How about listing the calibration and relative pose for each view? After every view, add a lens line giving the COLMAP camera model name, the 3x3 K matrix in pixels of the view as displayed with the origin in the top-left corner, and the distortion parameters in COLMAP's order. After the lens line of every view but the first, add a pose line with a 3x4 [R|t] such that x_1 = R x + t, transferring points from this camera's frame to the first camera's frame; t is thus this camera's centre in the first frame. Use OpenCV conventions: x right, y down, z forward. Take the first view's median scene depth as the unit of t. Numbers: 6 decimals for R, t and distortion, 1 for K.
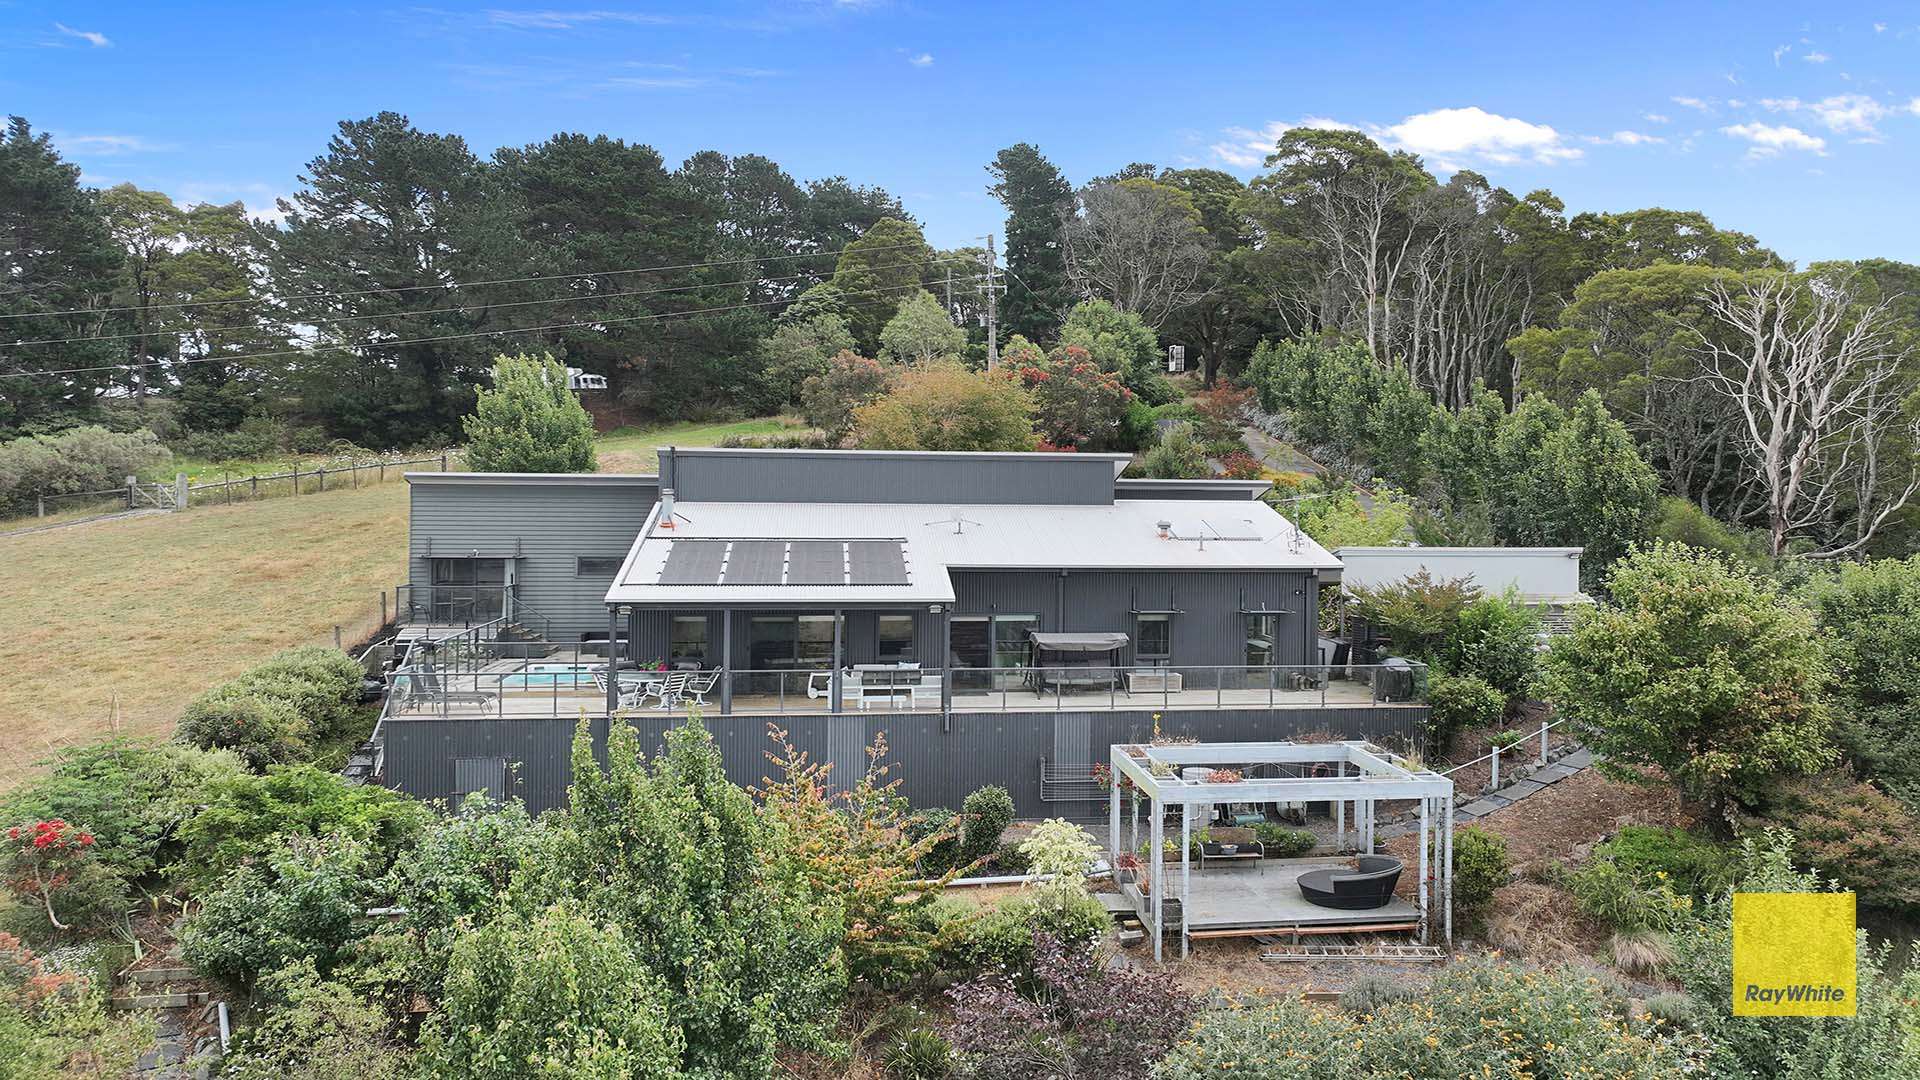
lens RADIAL K [[1451.7, 0, 960.0], [0, 1451.7, 540.0], [0, 0, 1]] dist [0.001857, 0.003246]
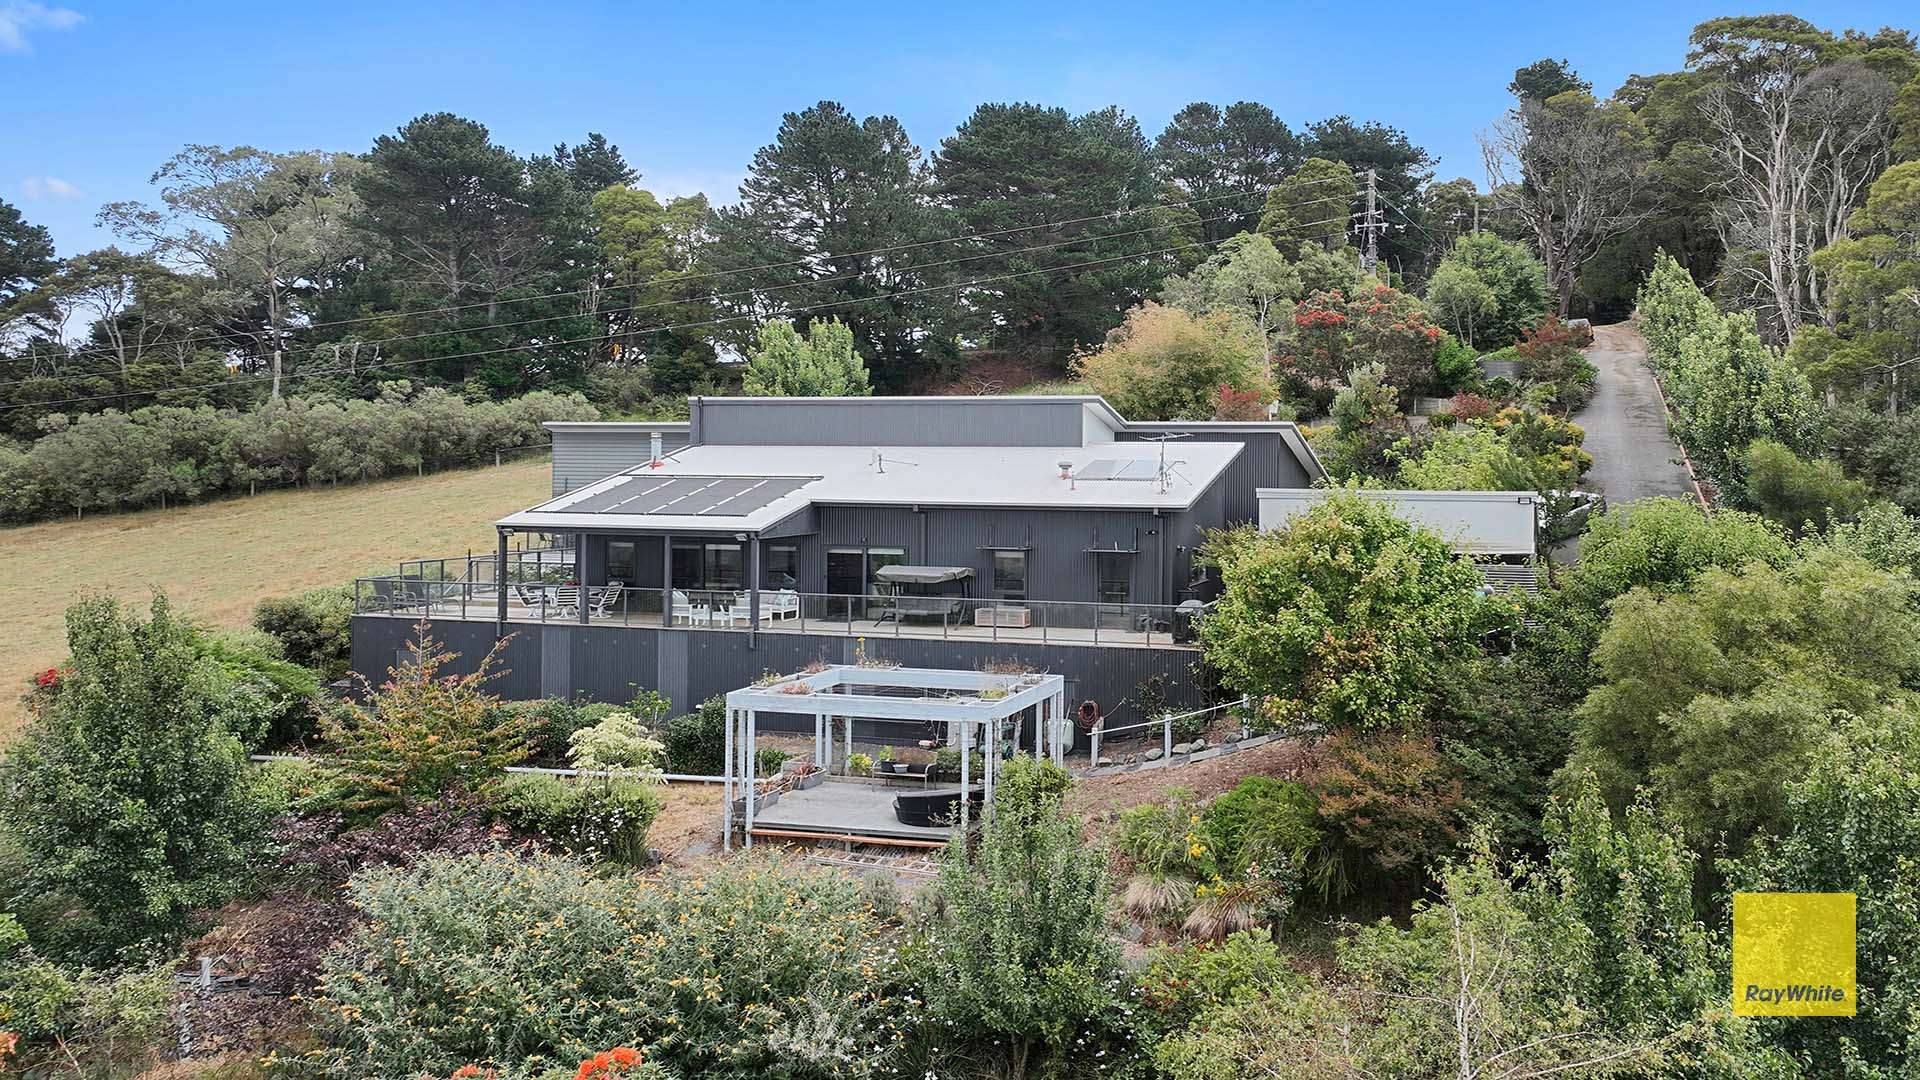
lens RADIAL K [[1476.6, 0, 960.0], [0, 1476.6, 540.0], [0, 0, 1]] dist [-0.000995, -0.000873]
pose [[0.914057, 0.021016, -0.405041, 0.279352], [-0.009982, 0.999520, 0.029336, 0.007118], [0.405463, -0.022772, 0.913828, 0.019810]]
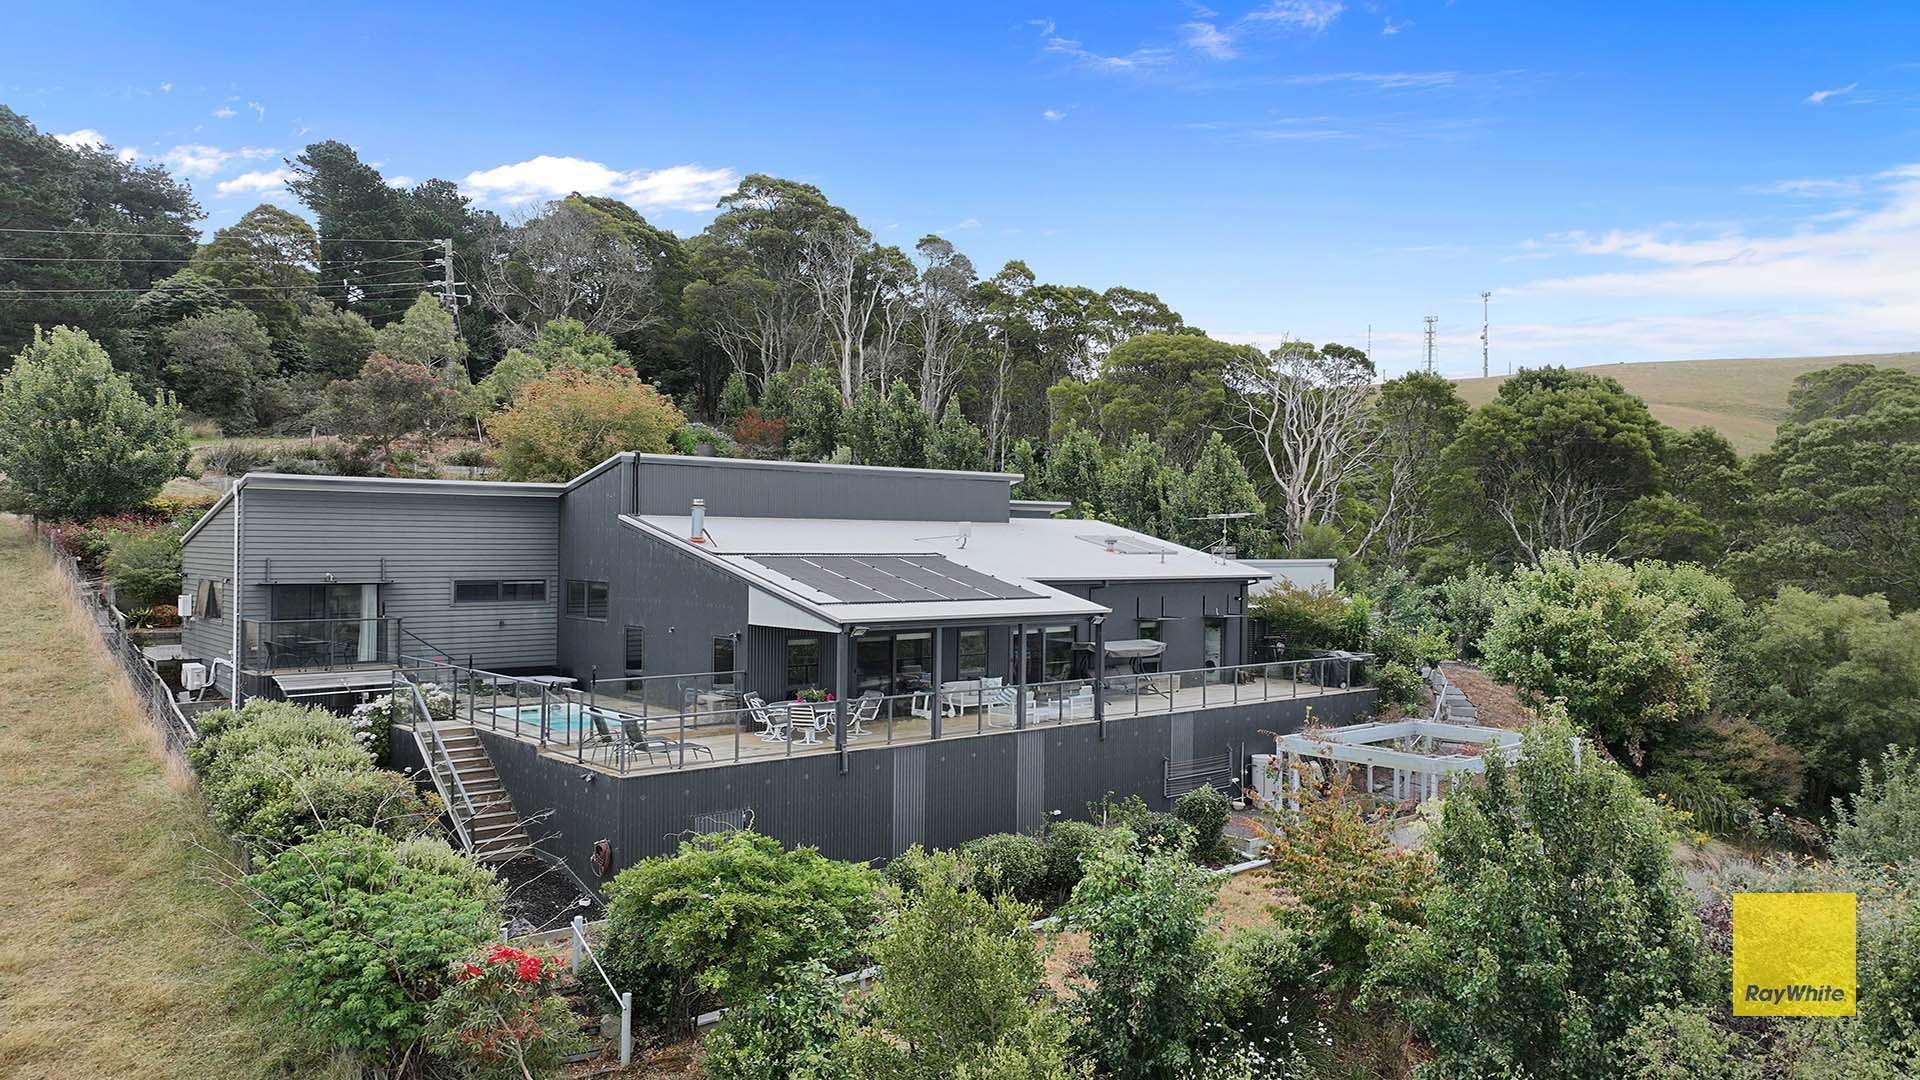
lens RADIAL K [[1401.7, 0, 960.0], [0, 1401.7, 540.0], [0, 0, 1]] dist [-0.007463, 0.025570]
pose [[0.829136, 0.000642, 0.559046, -0.305986], [0.012290, 0.999737, -0.019376, 0.004854], [-0.558911, 0.022936, 0.828910, 0.115187]]
